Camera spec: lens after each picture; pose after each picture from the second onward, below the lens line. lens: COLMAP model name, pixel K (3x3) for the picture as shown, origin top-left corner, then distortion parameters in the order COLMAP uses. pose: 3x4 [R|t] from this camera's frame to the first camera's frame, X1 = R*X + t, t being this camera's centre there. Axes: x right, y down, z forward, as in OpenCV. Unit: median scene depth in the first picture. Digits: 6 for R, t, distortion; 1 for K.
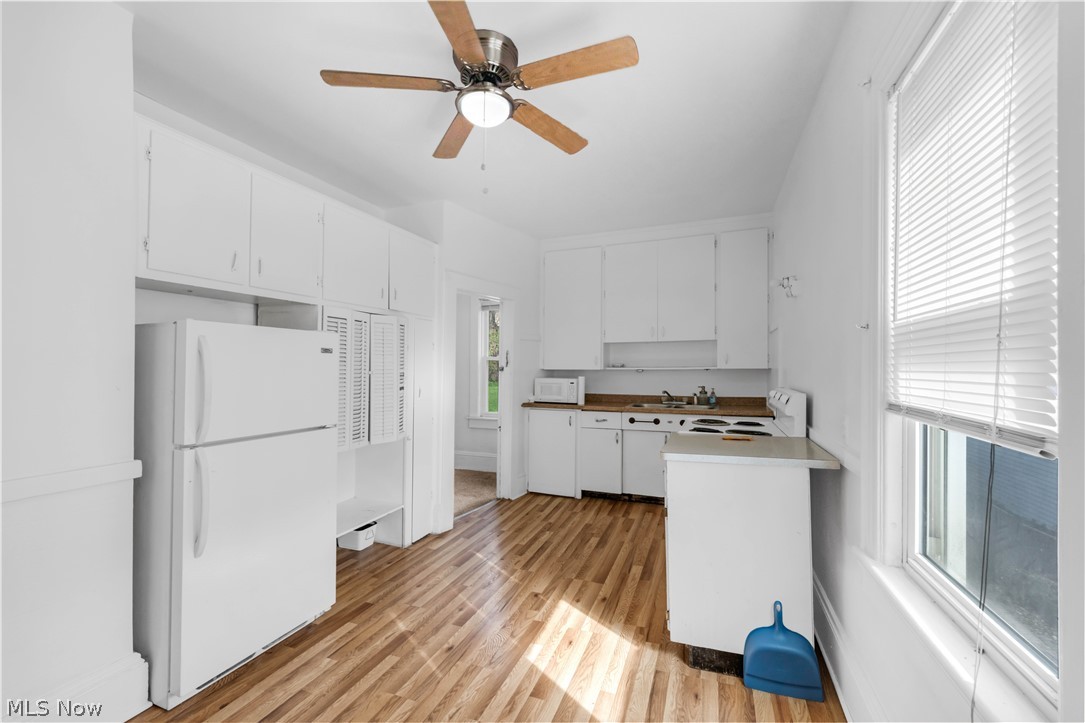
lens RADIAL K [[447.0, 0, 540.3], [0, 447.0, 363.4], [0, 0, 1]] dist [-0.000624, -0.000401]
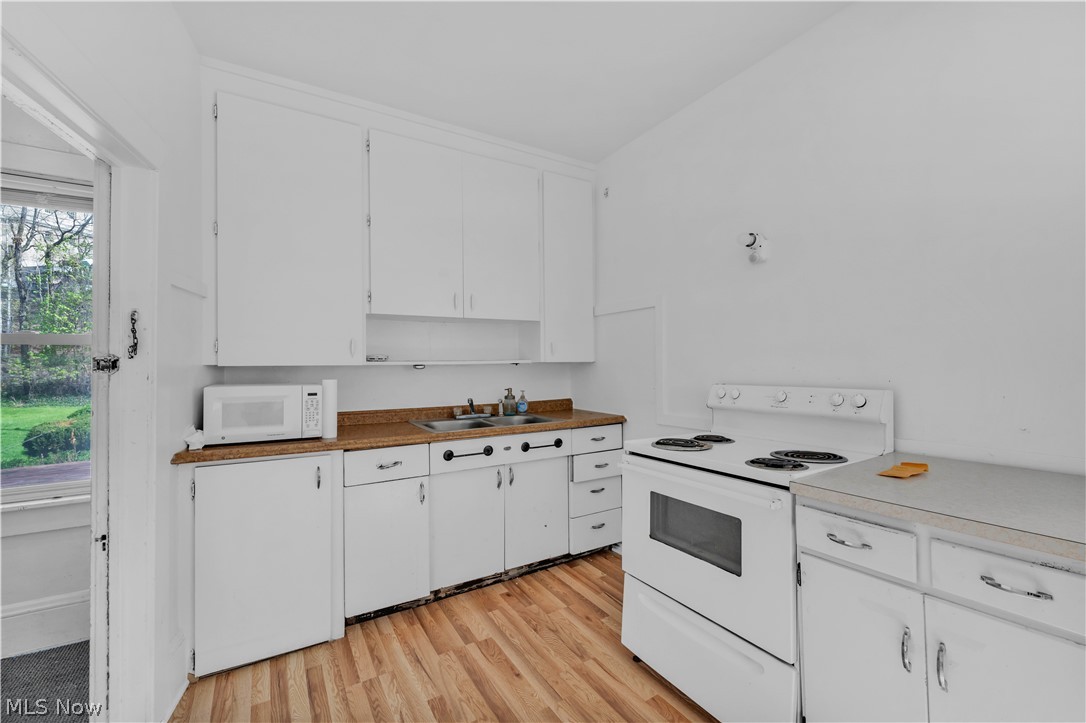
lens RADIAL K [[457.1, 0, 545.9], [0, 457.1, 365.3], [0, 0, 1]] dist [-0.001239, -0.000229]
pose [[0.603149, -0.007118, 0.797597, -0.274891], [0.003676, 0.999974, 0.006144, 0.019842], [-0.797620, -0.000774, 0.603160, 0.889505]]
